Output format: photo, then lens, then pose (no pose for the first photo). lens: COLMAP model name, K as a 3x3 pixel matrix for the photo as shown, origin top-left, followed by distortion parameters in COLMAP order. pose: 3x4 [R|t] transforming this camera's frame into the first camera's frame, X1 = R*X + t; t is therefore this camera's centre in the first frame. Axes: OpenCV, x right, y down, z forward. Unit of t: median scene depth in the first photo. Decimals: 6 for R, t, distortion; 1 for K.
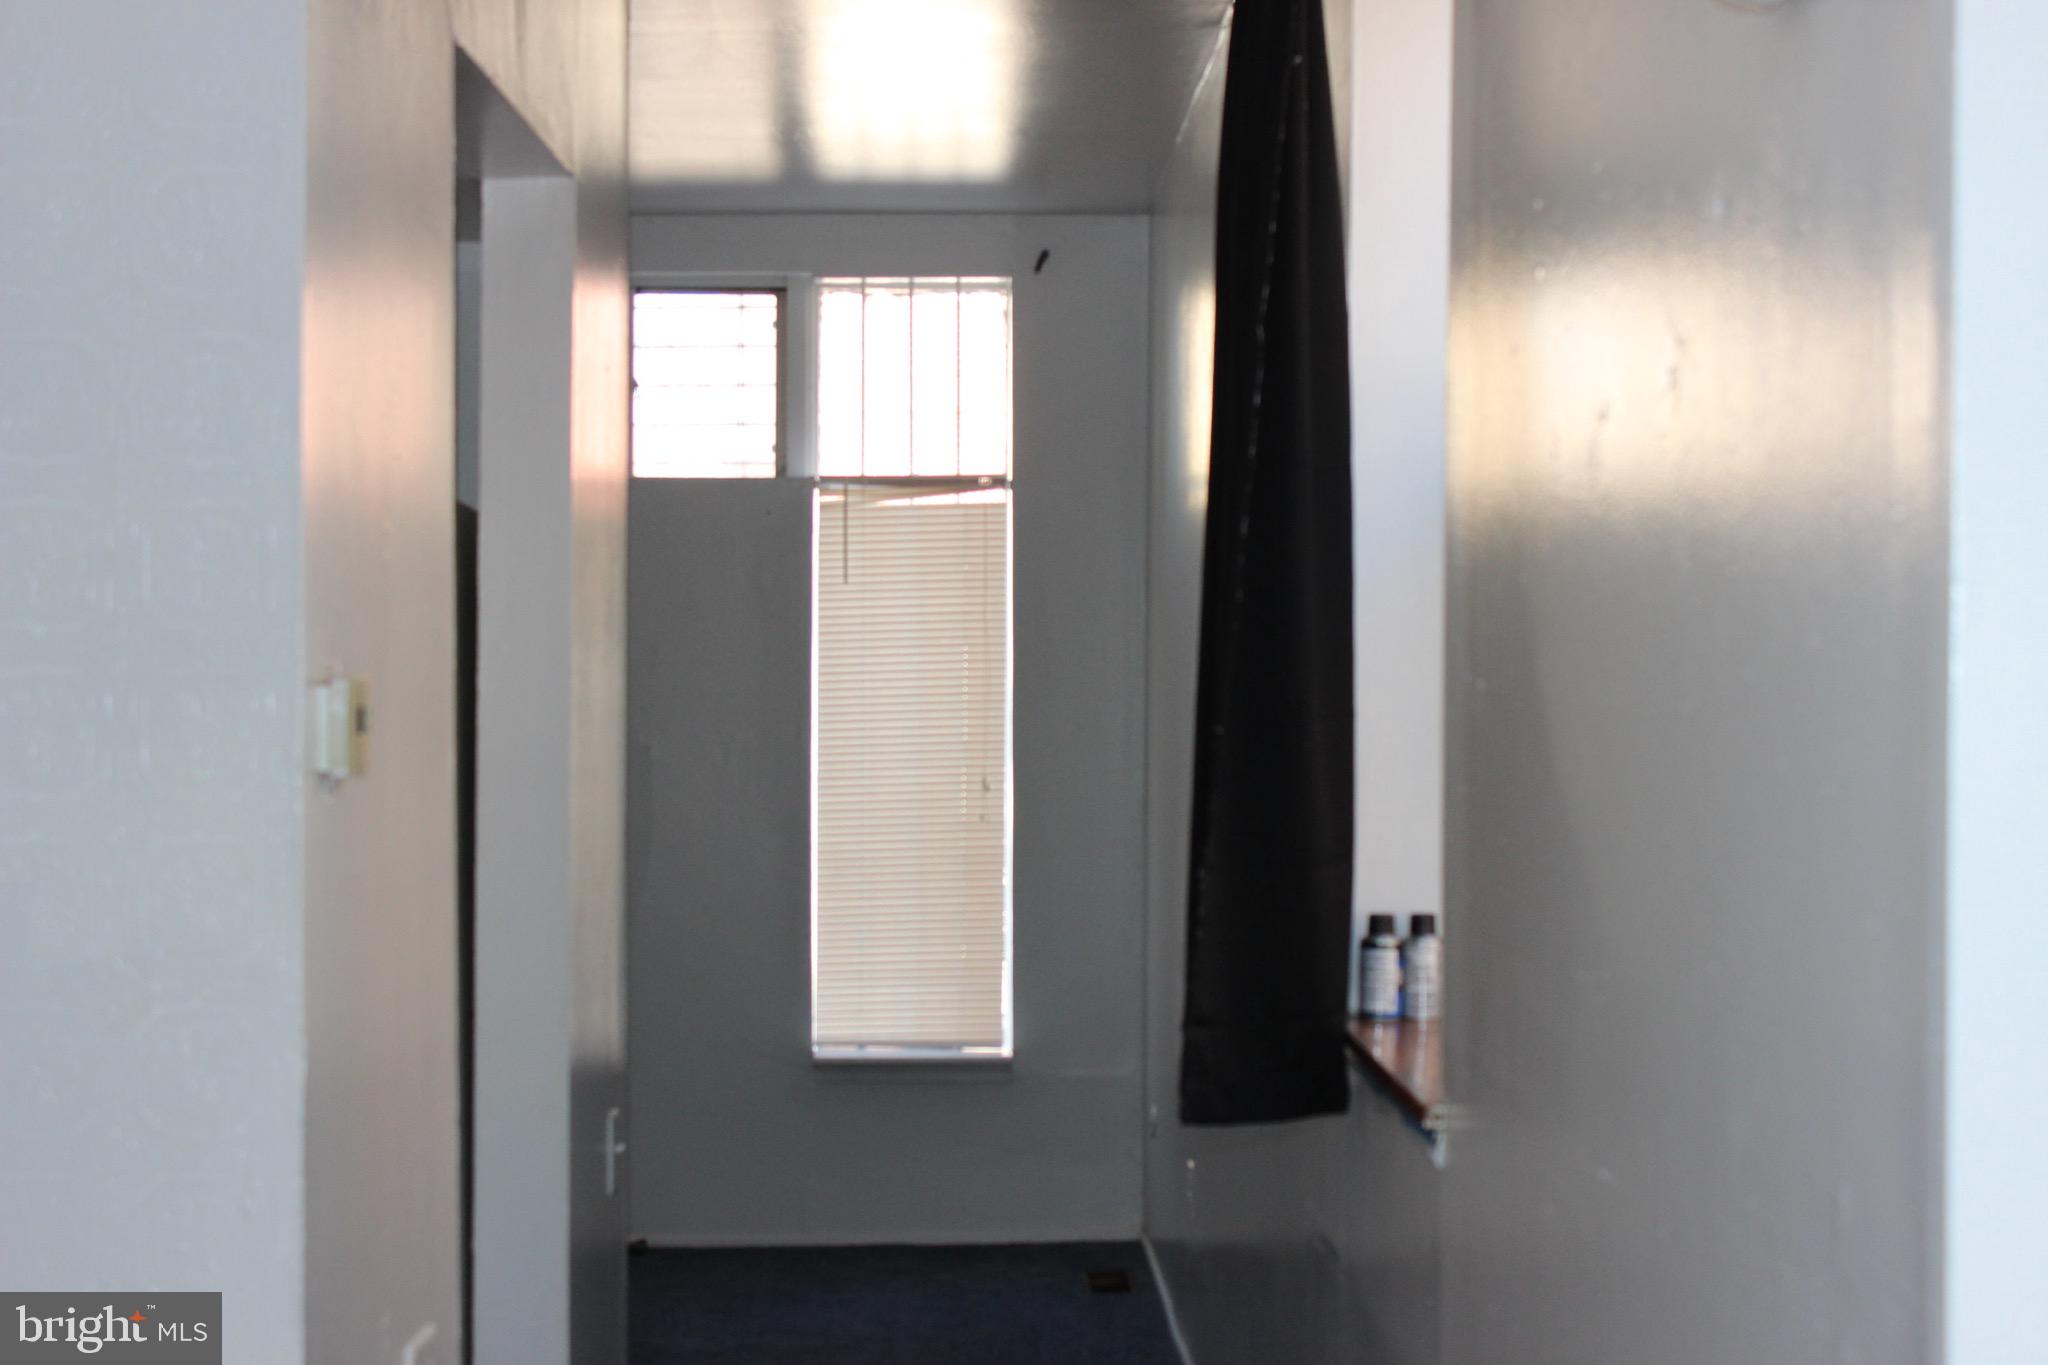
lens RADIAL K [[3398.6, 0, 1010.9], [0, 3398.6, 672.0], [0, 0, 1]] dist [0.135671, 0.000000]
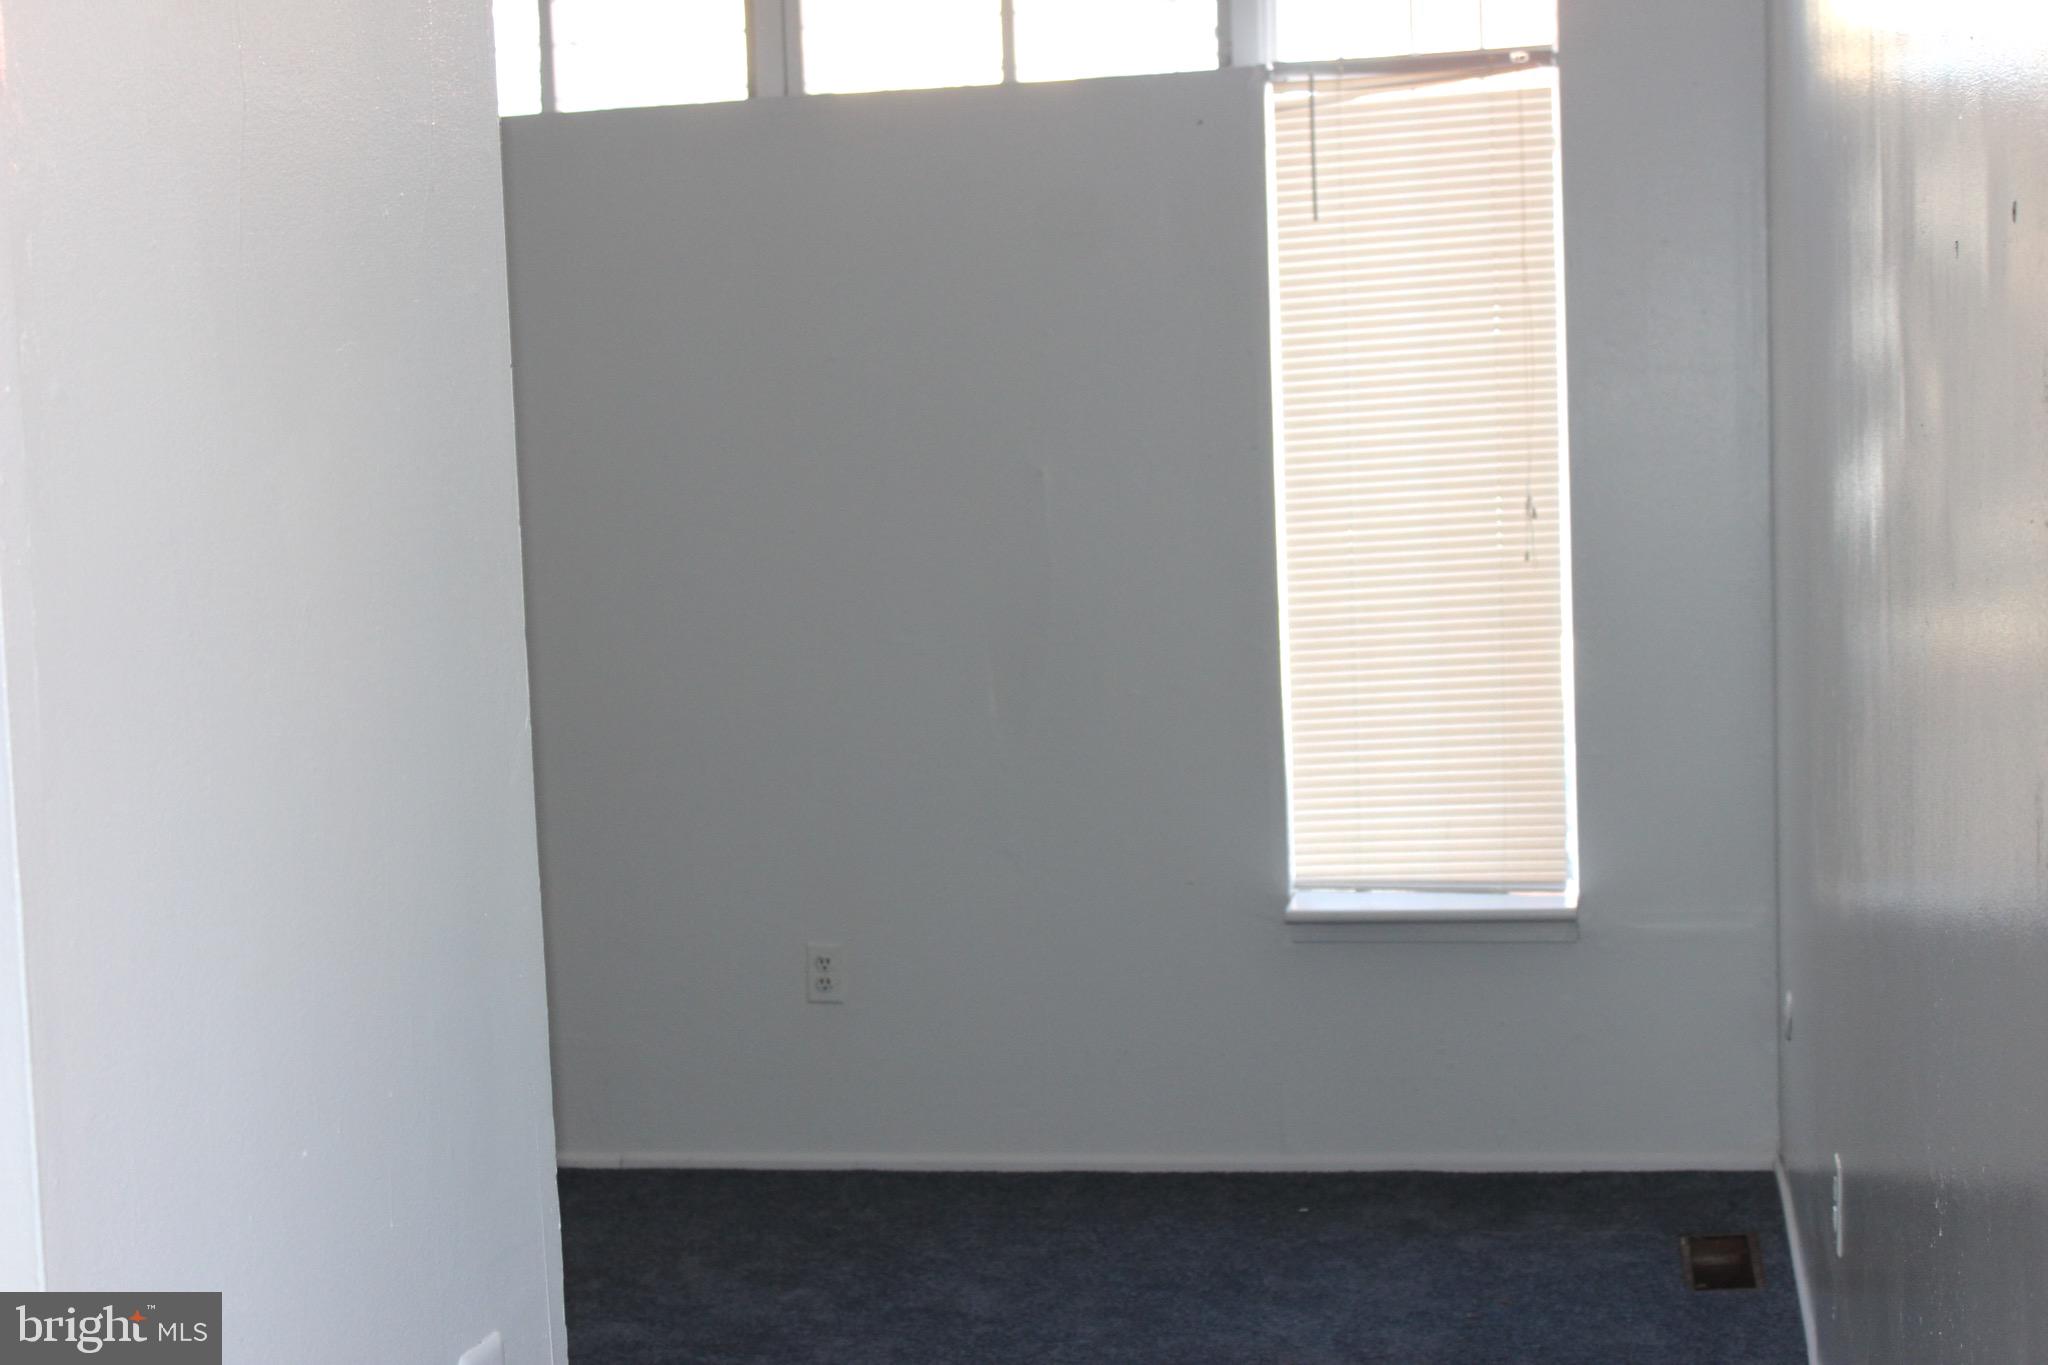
lens RADIAL K [[3188.6, 0, 1022.7], [0, 3188.6, 688.8], [0, 0, 1]] dist [-0.004947, 0.000000]
pose [[0.977825, -0.021170, -0.208351, 0.025221], [0.044190, 0.993334, 0.106462, -0.003398], [0.204709, -0.113308, 0.972243, 0.354730]]
